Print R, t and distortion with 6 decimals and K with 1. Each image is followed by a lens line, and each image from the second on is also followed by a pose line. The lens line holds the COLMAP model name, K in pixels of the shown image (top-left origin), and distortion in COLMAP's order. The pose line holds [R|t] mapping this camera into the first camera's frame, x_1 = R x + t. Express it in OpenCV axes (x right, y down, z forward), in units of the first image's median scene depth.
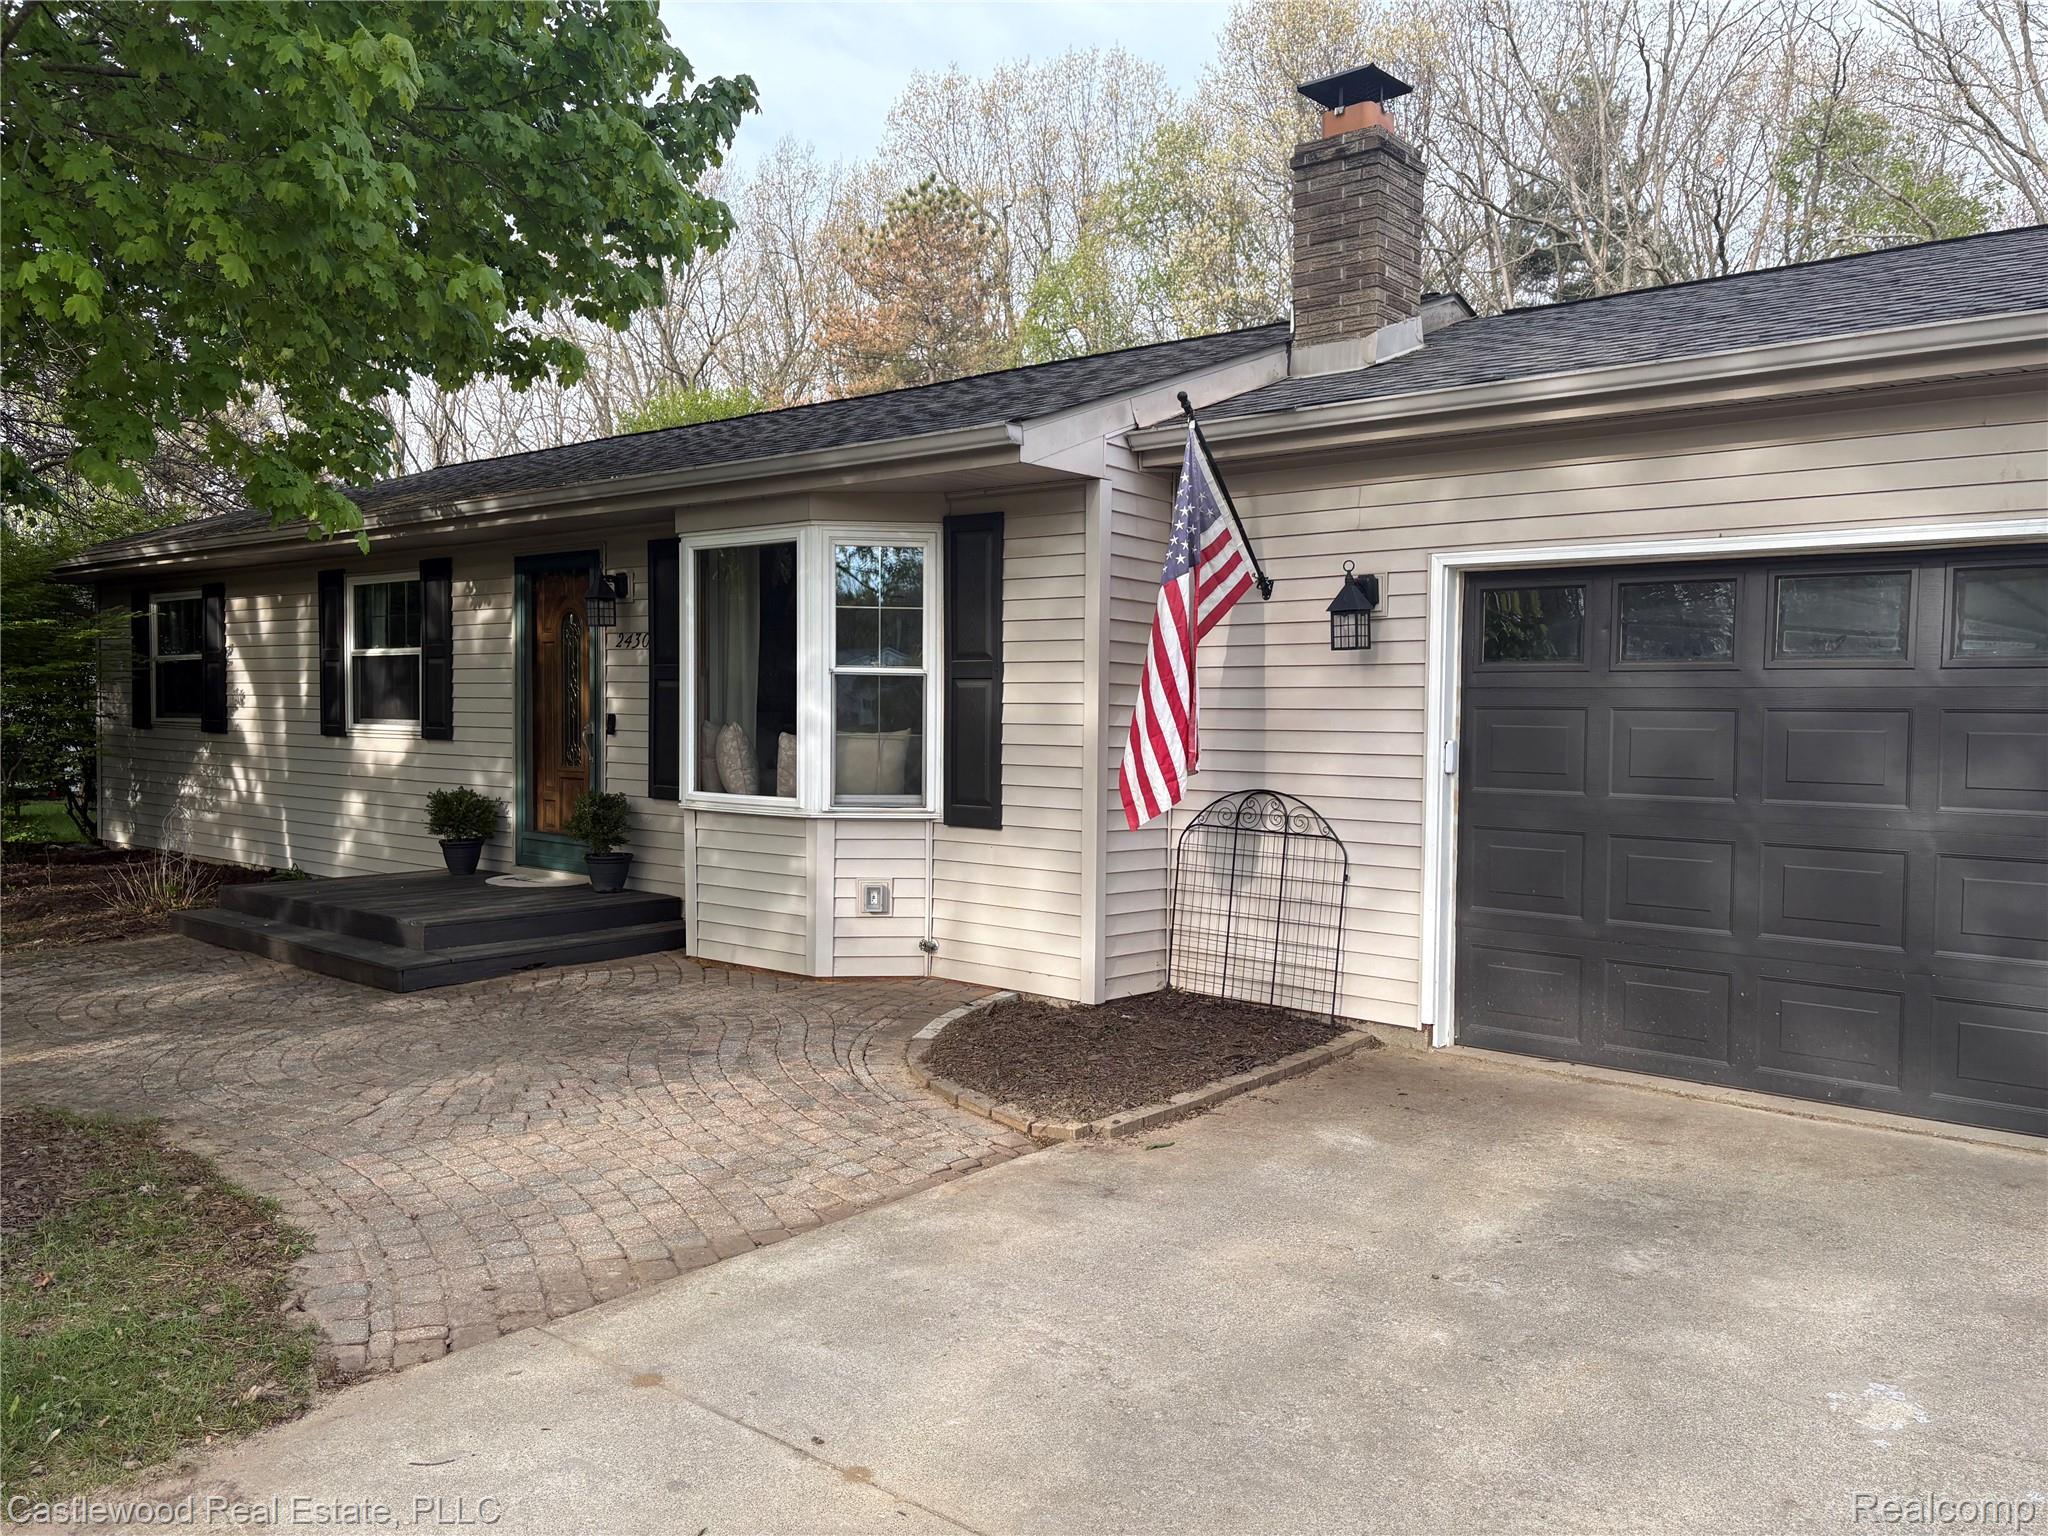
lens RADIAL K [[1559.8, 0, 1024.5], [0, 1559.8, 776.0], [0, 0, 1]] dist [0.064391, -0.063729]
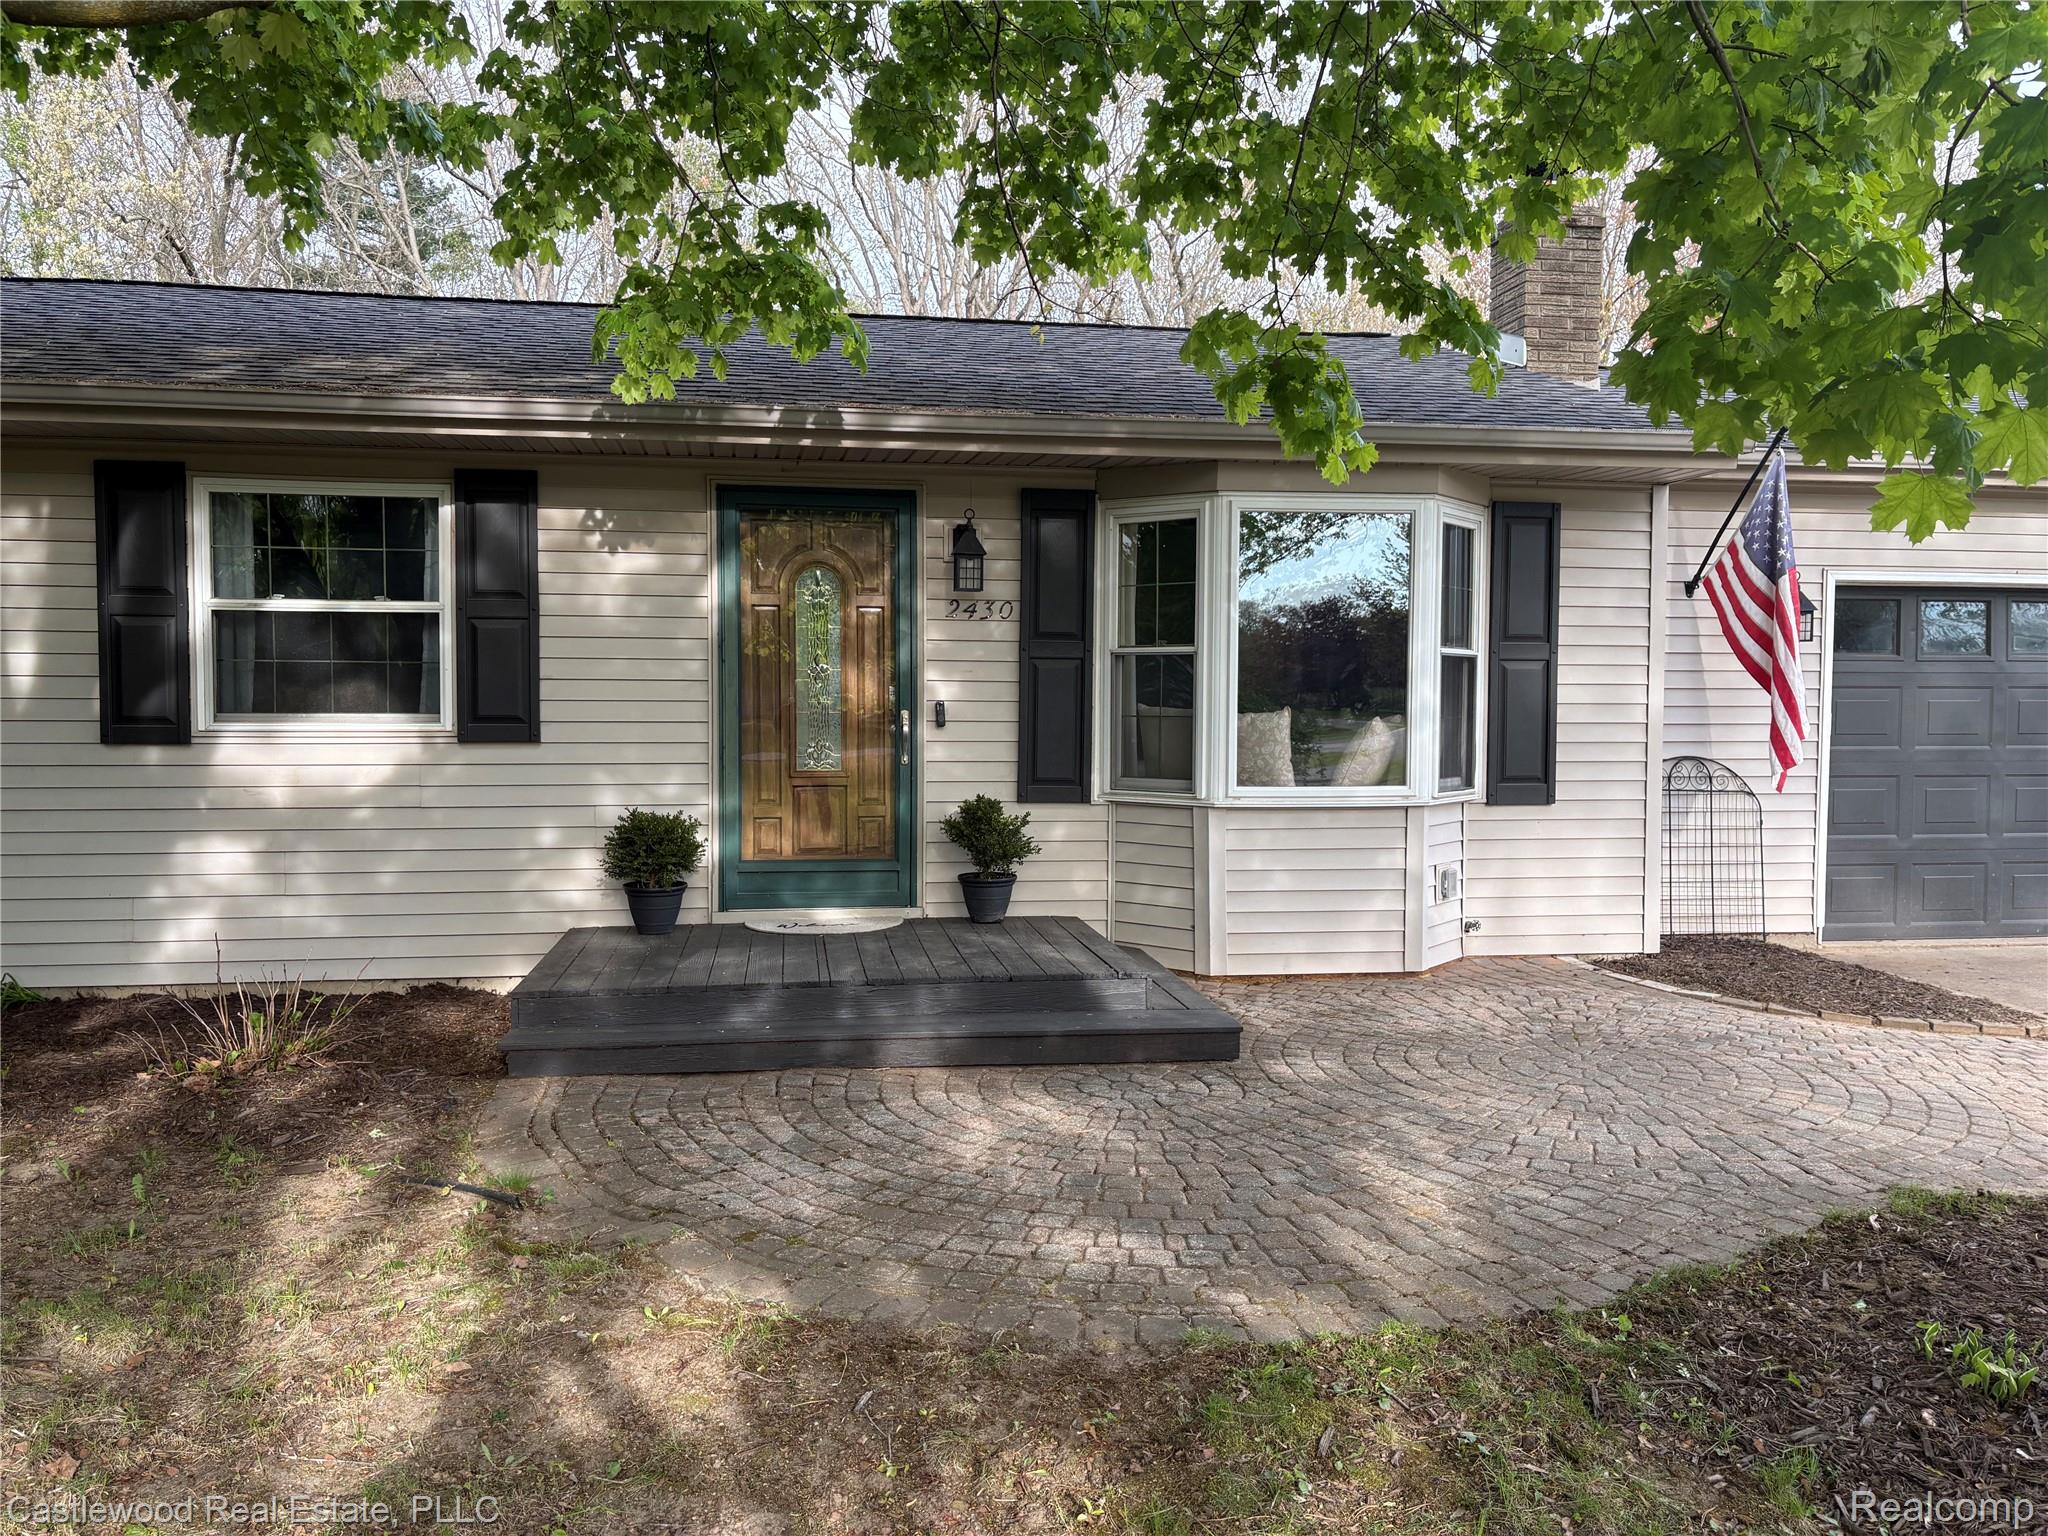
lens RADIAL K [[1559.8, 0, 1018.2], [0, 1559.8, 768.7], [0, 0, 1]] dist [0.064391, -0.063729]
pose [[0.654767, -0.040994, 0.754719, -1.039402], [0.038597, 0.999039, 0.020779, -0.025226], [-0.754845, 0.015525, 0.655720, 0.566340]]
